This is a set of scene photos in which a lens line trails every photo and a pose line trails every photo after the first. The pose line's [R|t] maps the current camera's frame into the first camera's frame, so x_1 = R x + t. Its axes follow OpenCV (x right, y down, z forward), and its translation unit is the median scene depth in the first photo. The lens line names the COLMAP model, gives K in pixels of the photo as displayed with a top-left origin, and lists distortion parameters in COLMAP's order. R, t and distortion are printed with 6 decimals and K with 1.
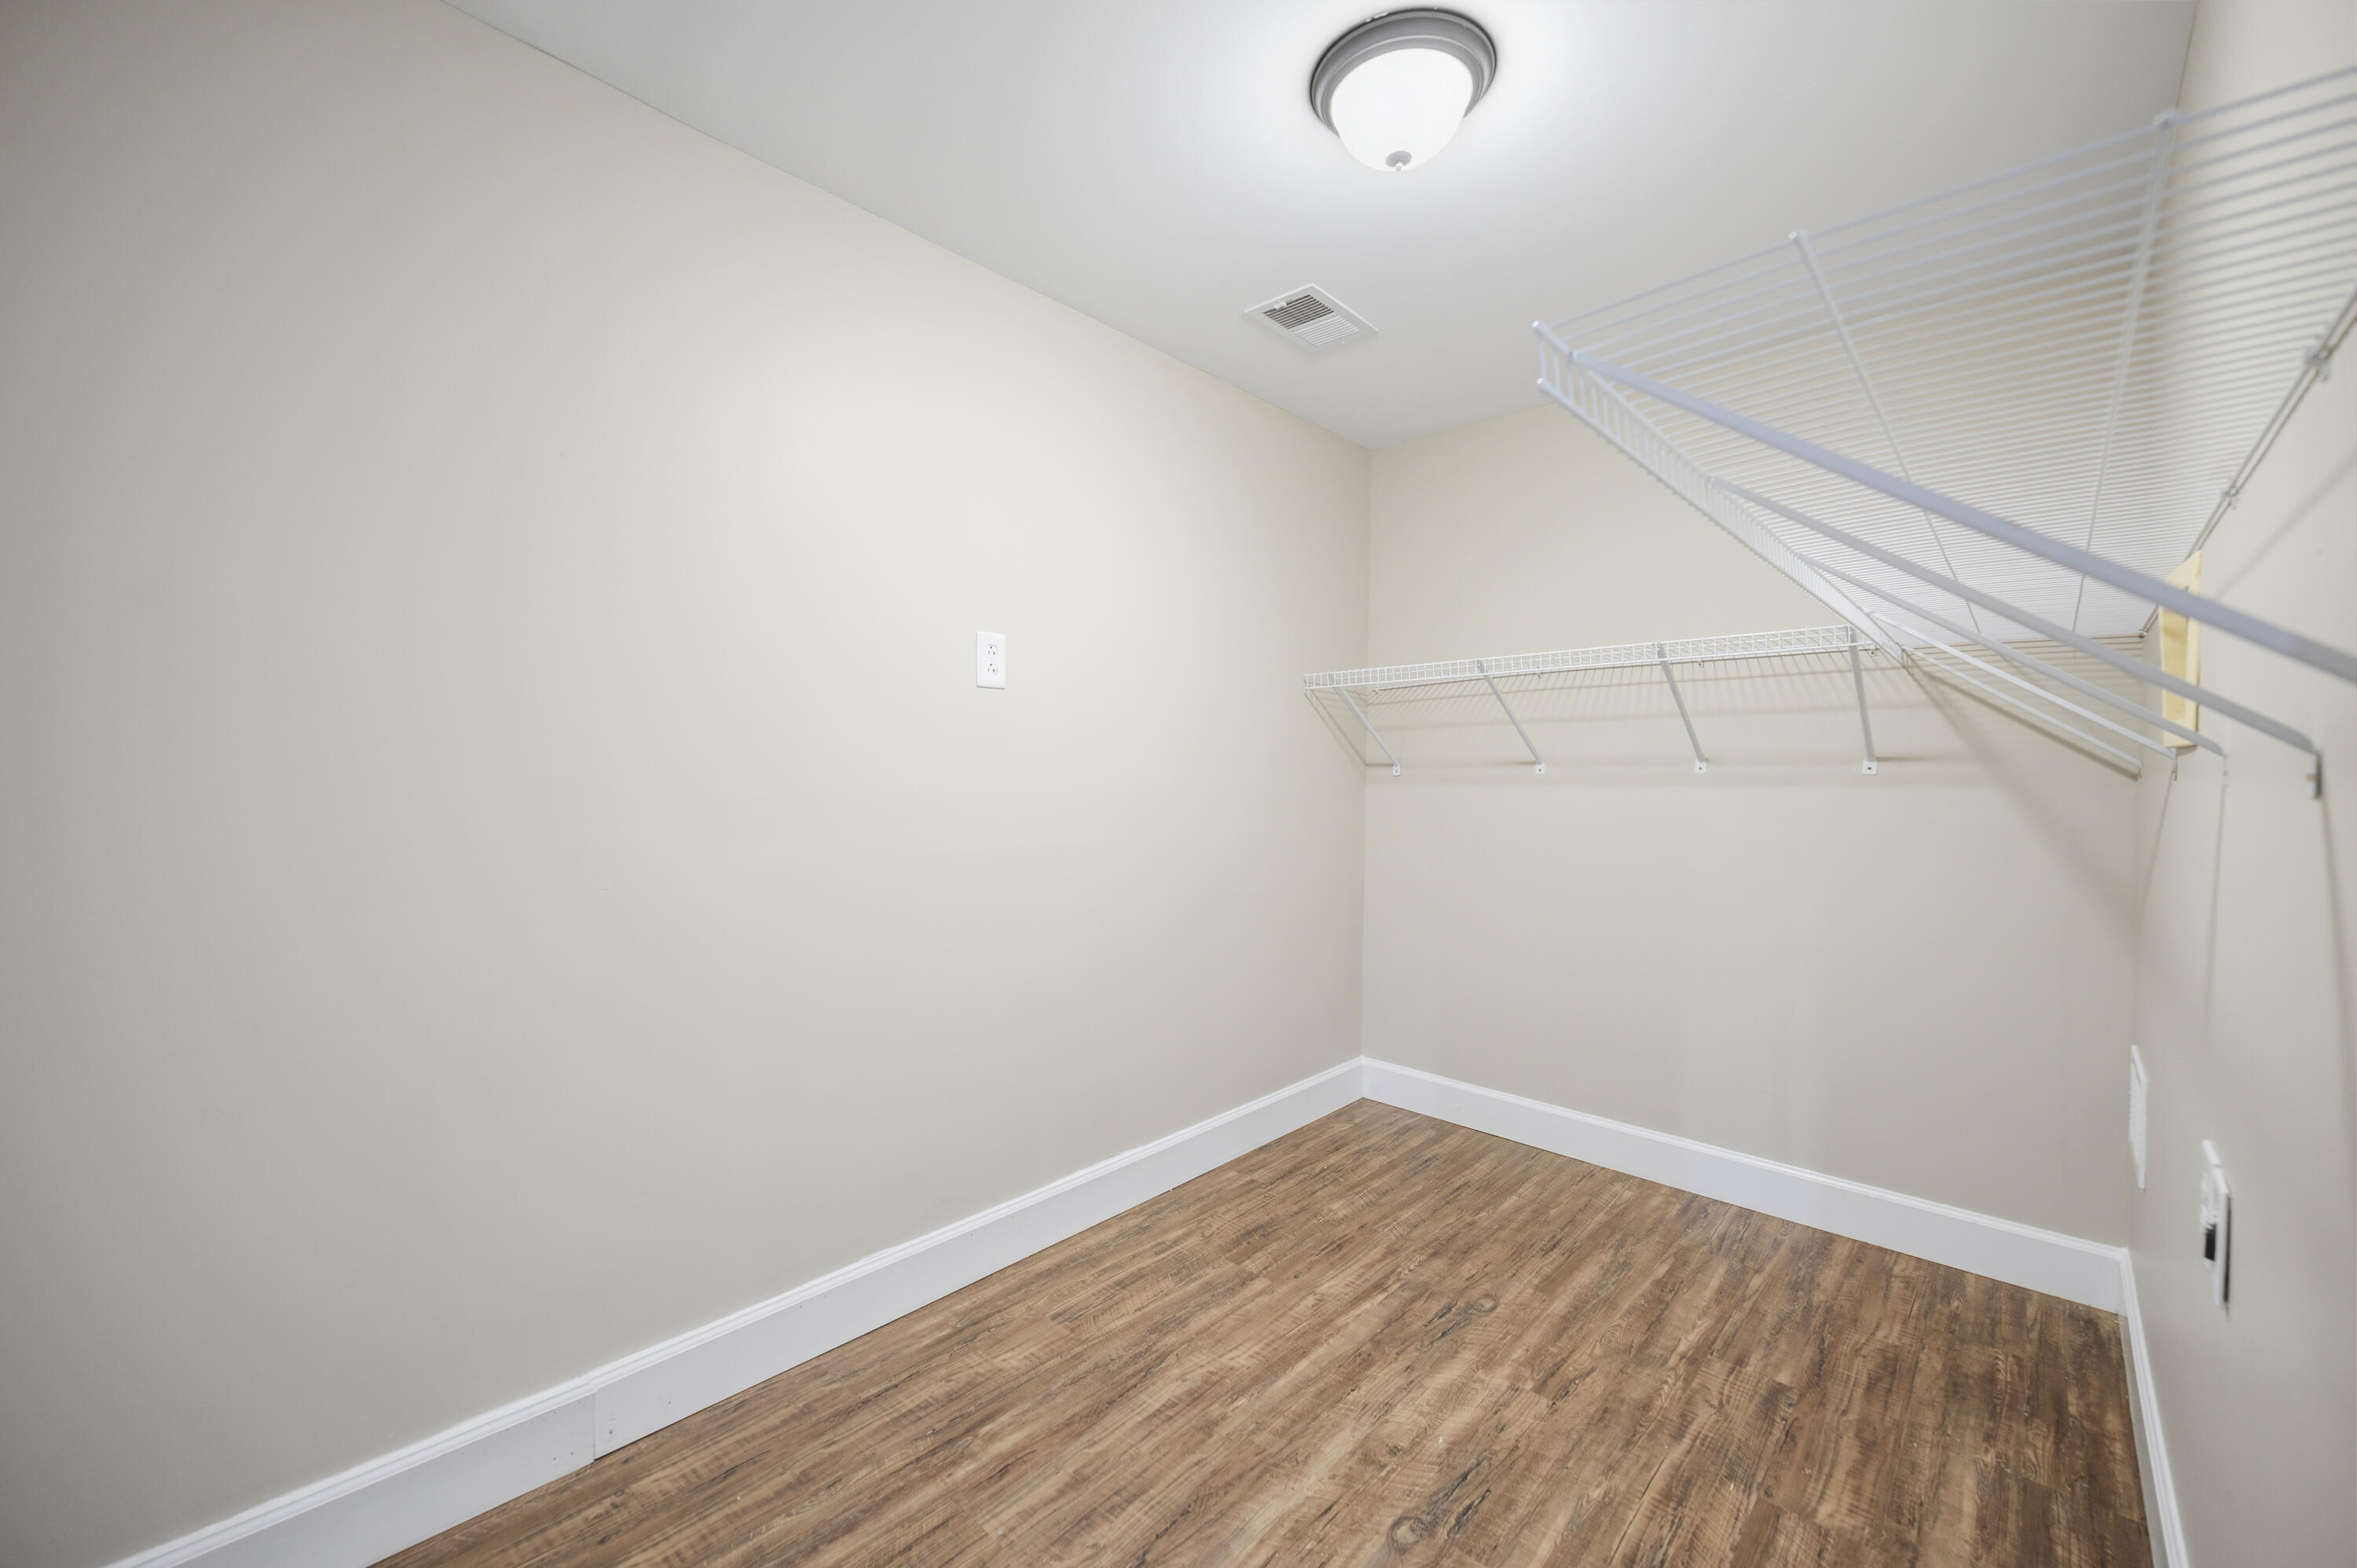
lens RADIAL K [[938.6, 0, 1176.9], [0, 938.6, 785.4], [0, 0, 1]] dist [-0.003349, 0.000383]
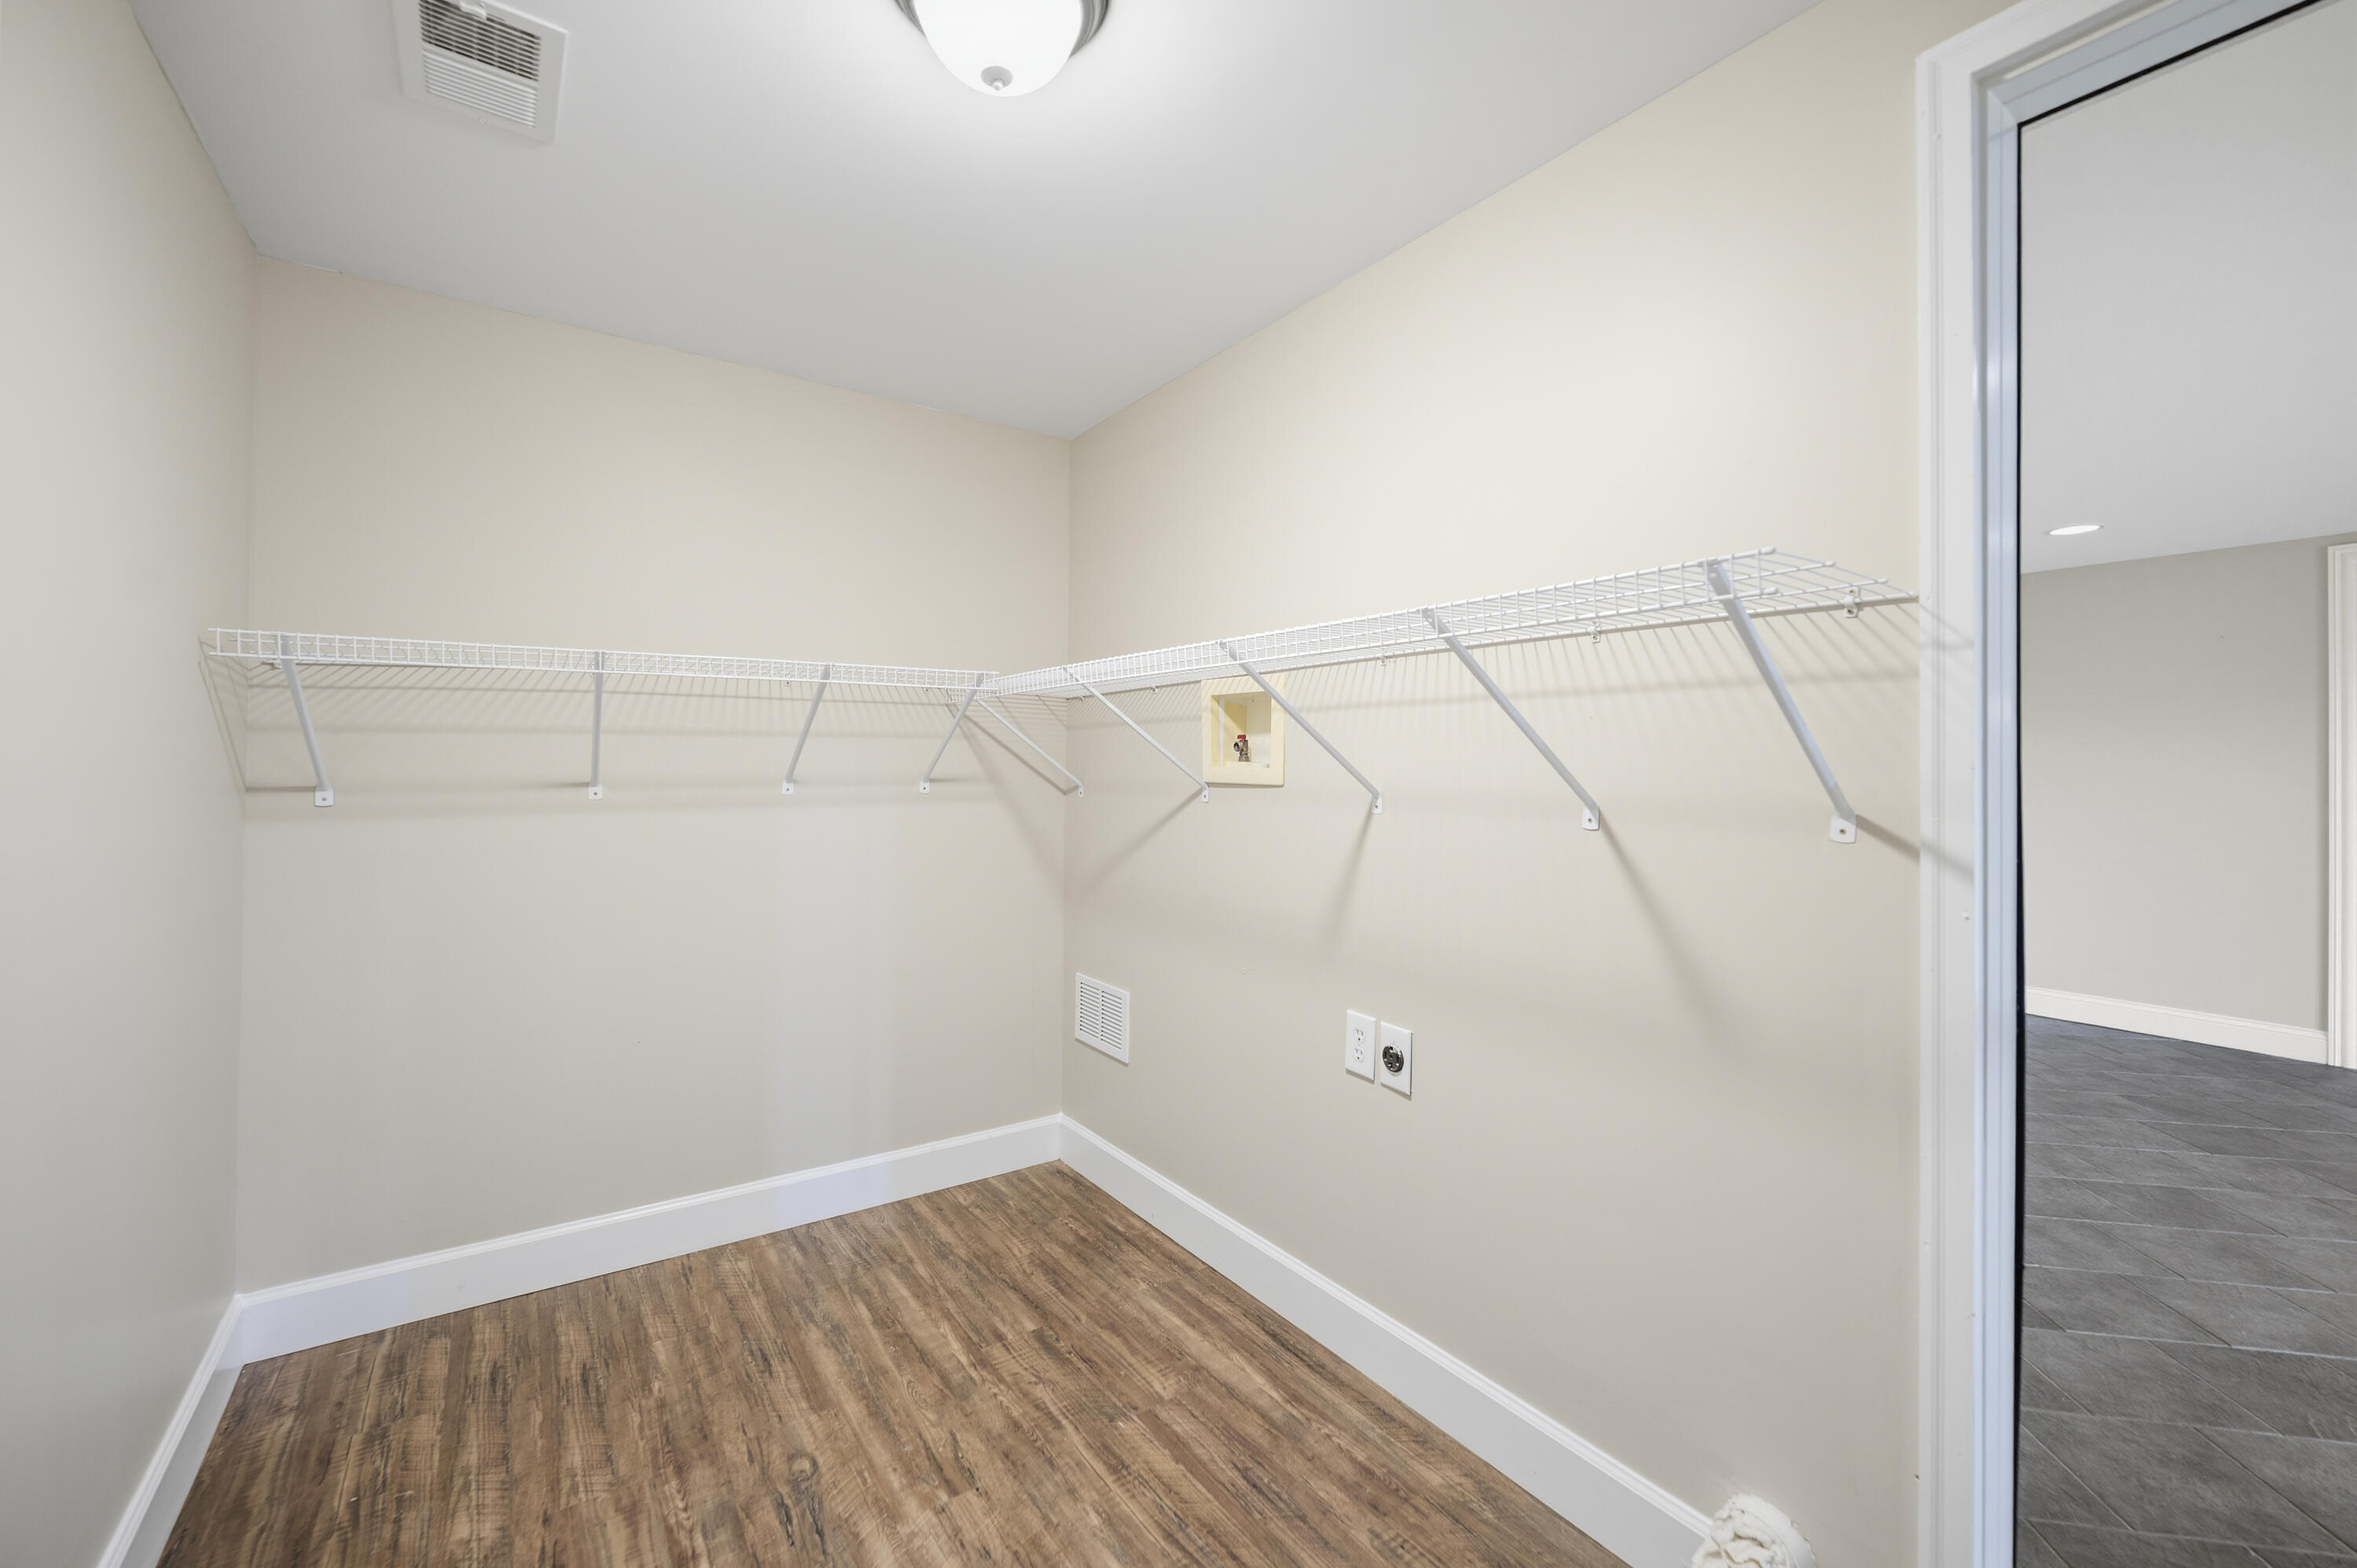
lens RADIAL K [[938.6, 0, 1179.1], [0, 938.6, 766.9], [0, 0, 1]] dist [-0.003349, 0.000383]
pose [[0.207022, -0.003481, 0.978330, -0.374396], [0.008041, 0.999966, 0.001857, -0.048562], [-0.978303, 0.007483, 0.207043, 0.484031]]
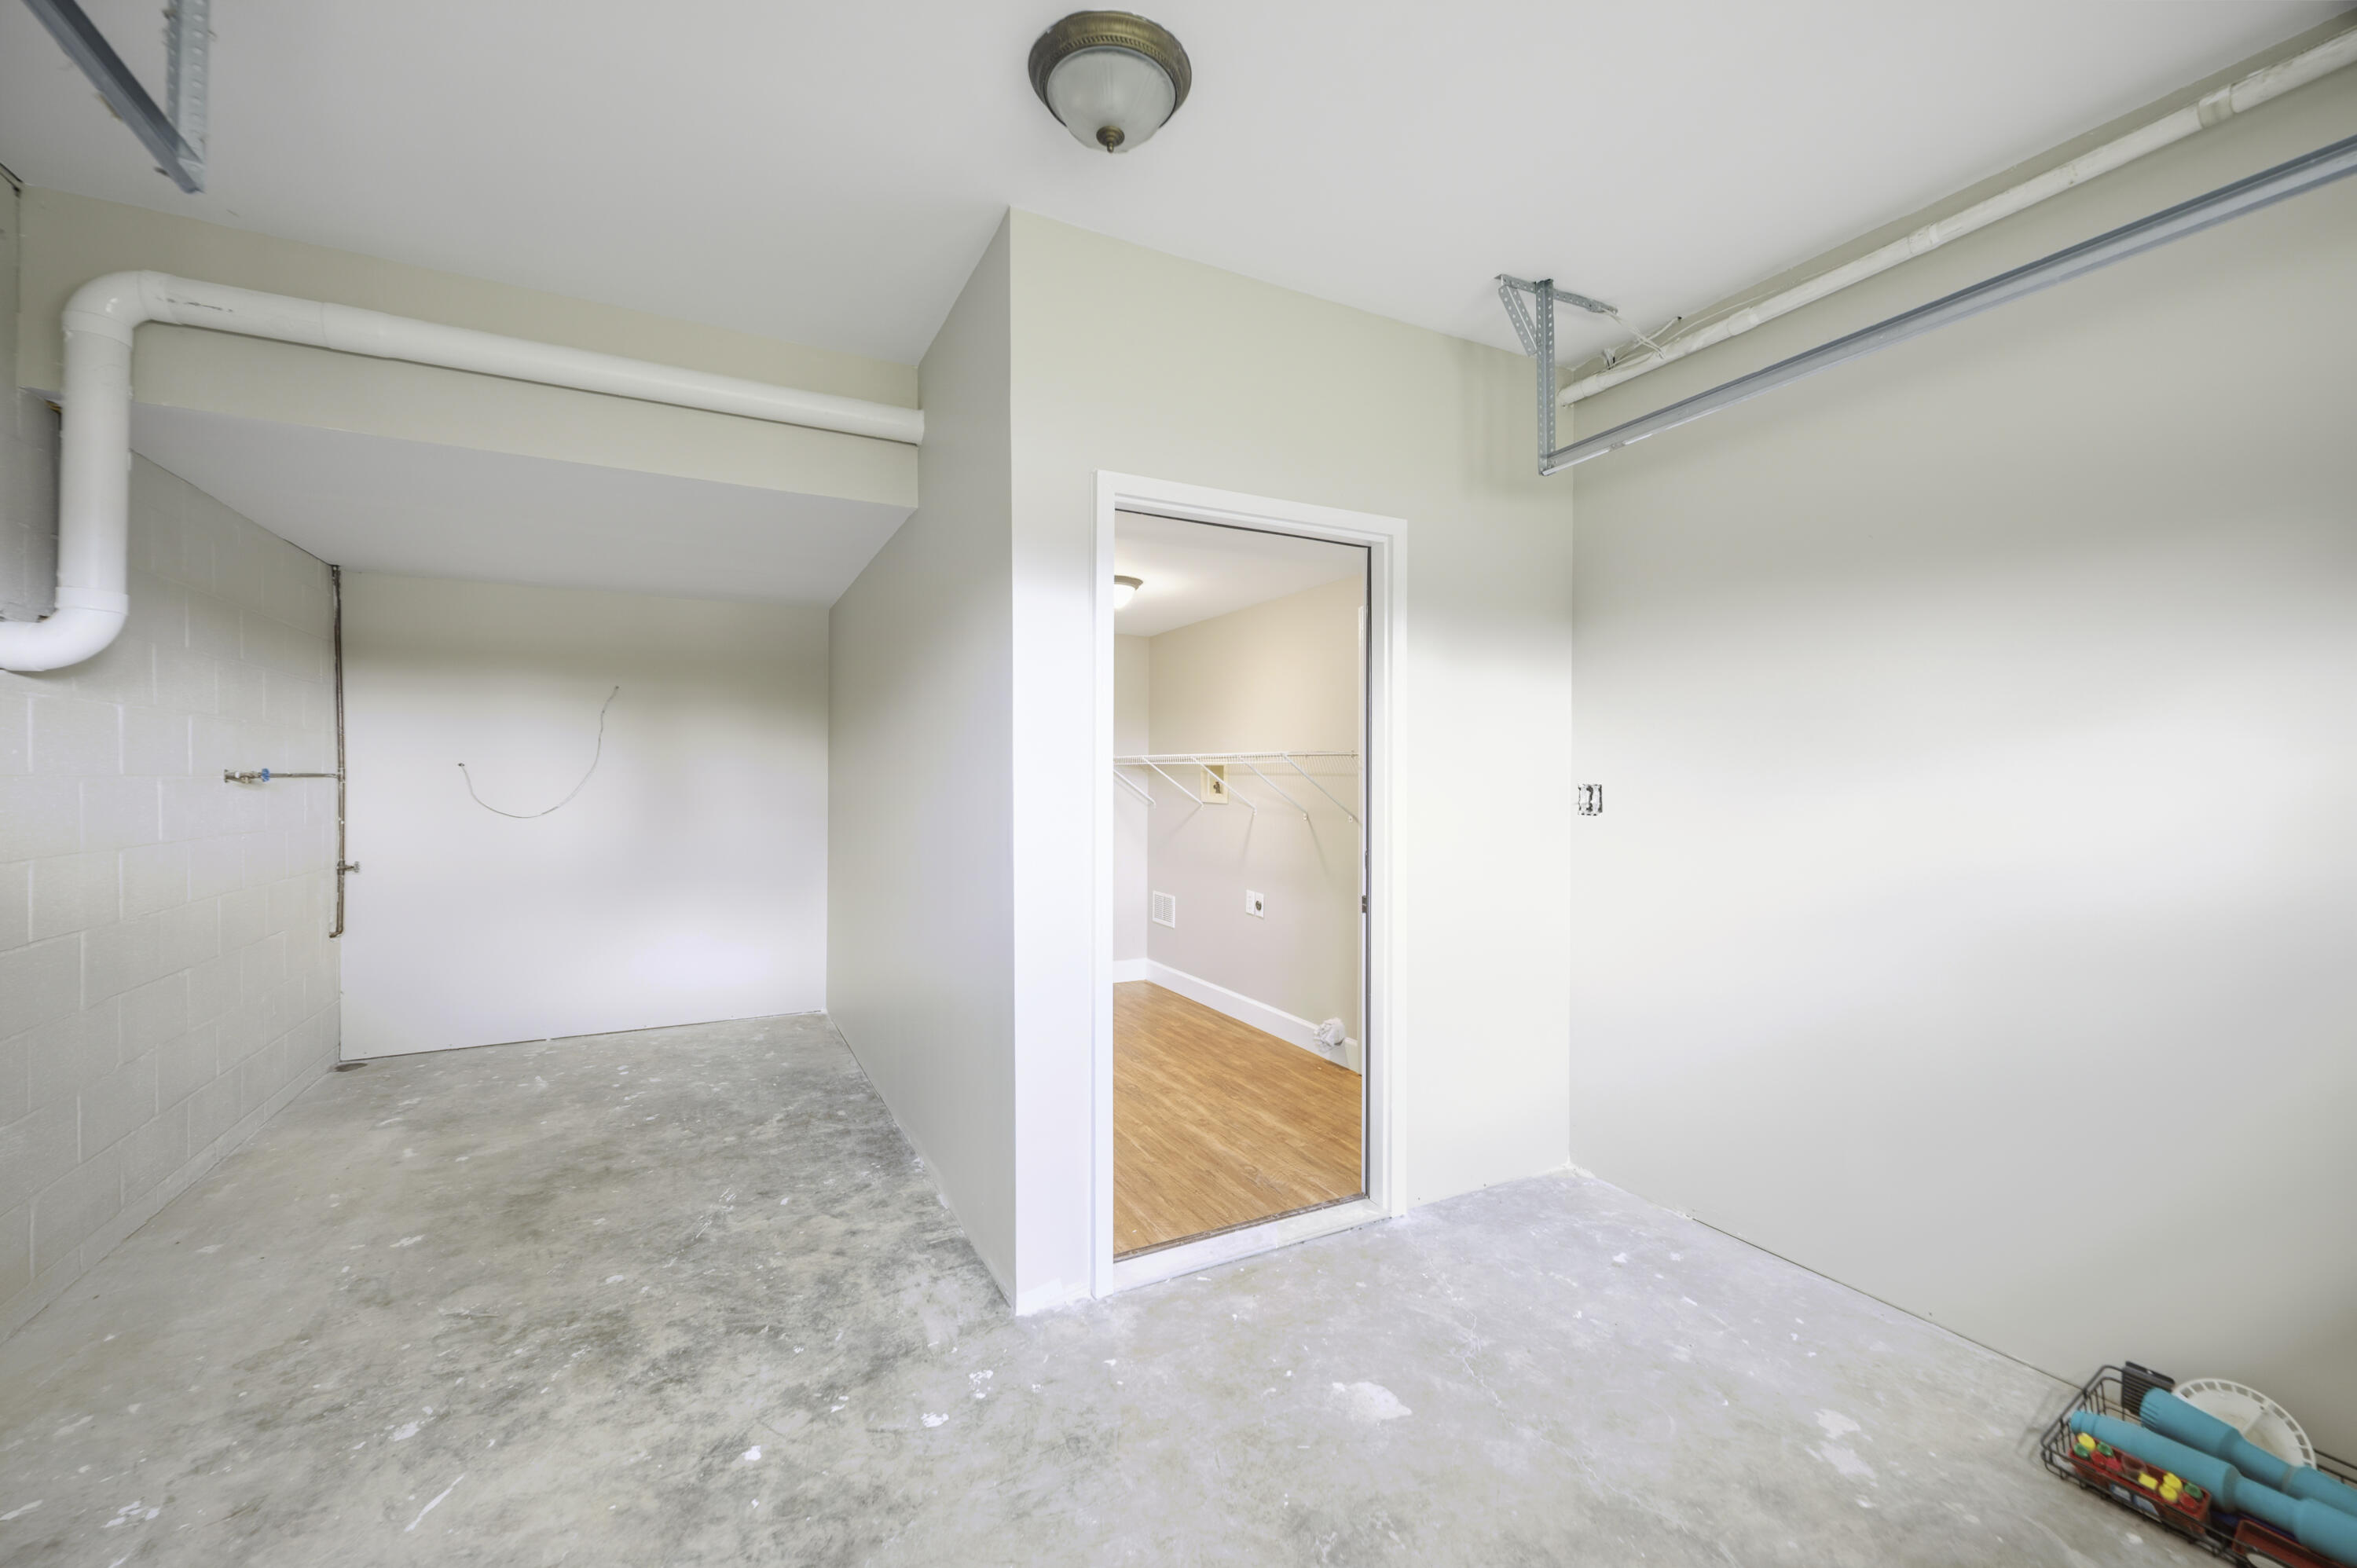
lens RADIAL K [[938.6, 0, 1176.6], [0, 938.6, 778.7], [0, 0, 1]] dist [-0.003349, 0.000383]
pose [[0.339590, -0.003975, 0.940565, -1.778846], [0.009574, 0.999954, 0.000769, -0.098352], [-0.940525, 0.008744, 0.339612, -0.140325]]
